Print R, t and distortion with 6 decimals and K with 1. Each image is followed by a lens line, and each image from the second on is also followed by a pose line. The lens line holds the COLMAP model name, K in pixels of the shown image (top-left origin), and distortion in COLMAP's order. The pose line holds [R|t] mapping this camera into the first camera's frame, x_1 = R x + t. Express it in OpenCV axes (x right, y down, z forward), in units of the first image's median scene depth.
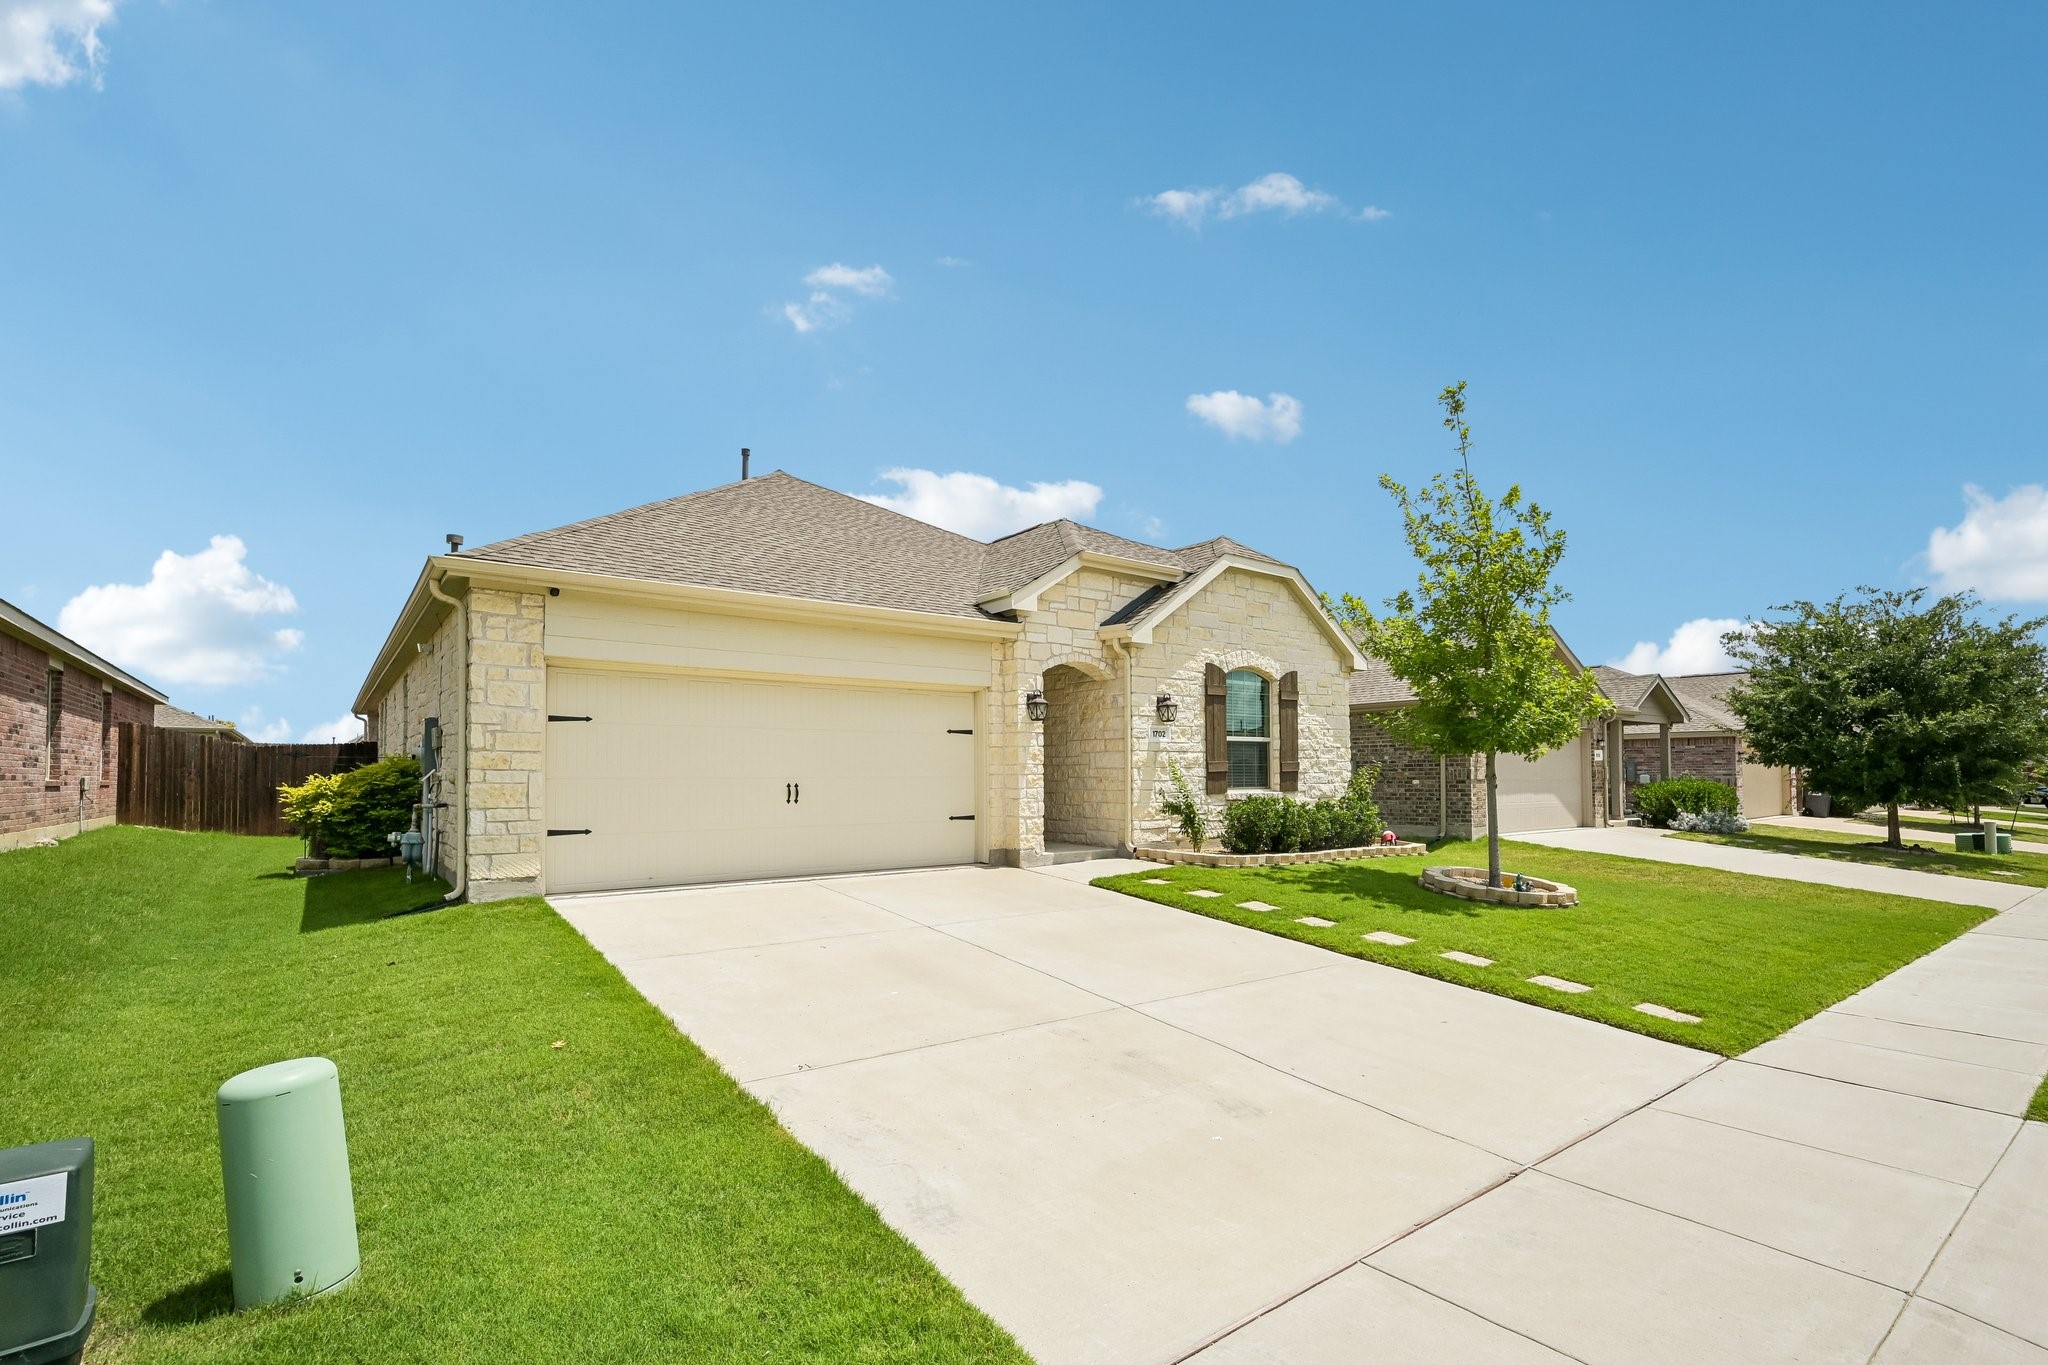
lens RADIAL K [[928.8, 0, 1021.3], [0, 928.8, 764.6], [0, 0, 1]] dist [-0.000258, -0.000004]
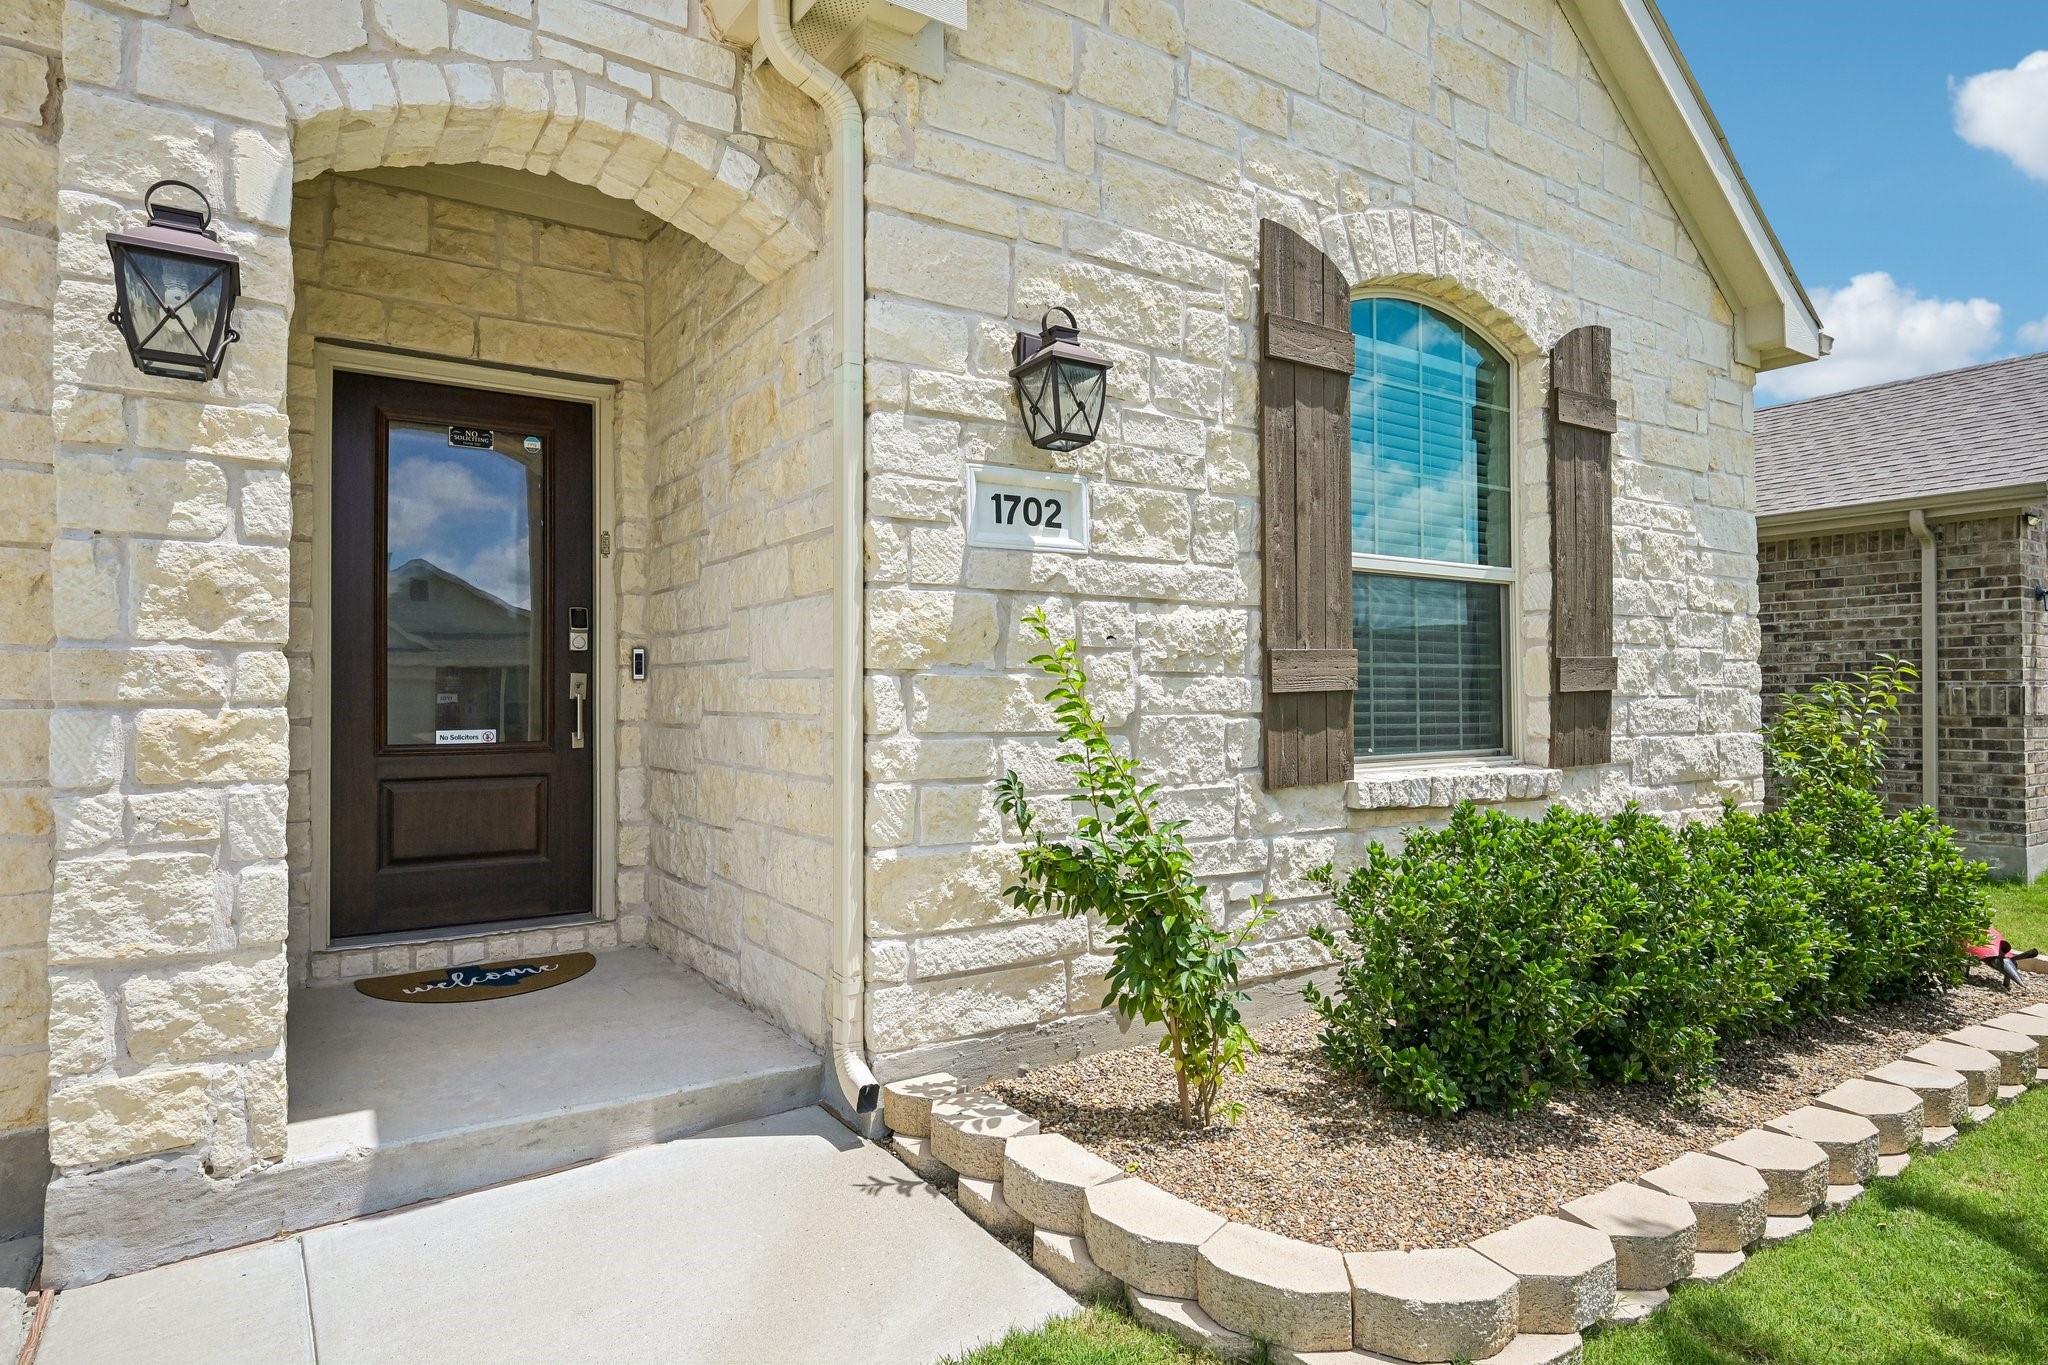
lens RADIAL K [[1158.5, 0, 1025.6], [0, 1158.5, 686.2], [0, 0, 1]] dist [-0.000821, 0.000116]
pose [[0.998593, 0.001540, -0.053001, 0.156053], [-0.001479, 0.999998, 0.001189, 0.006101], [0.053003, -0.001109, 0.998594, 0.711556]]
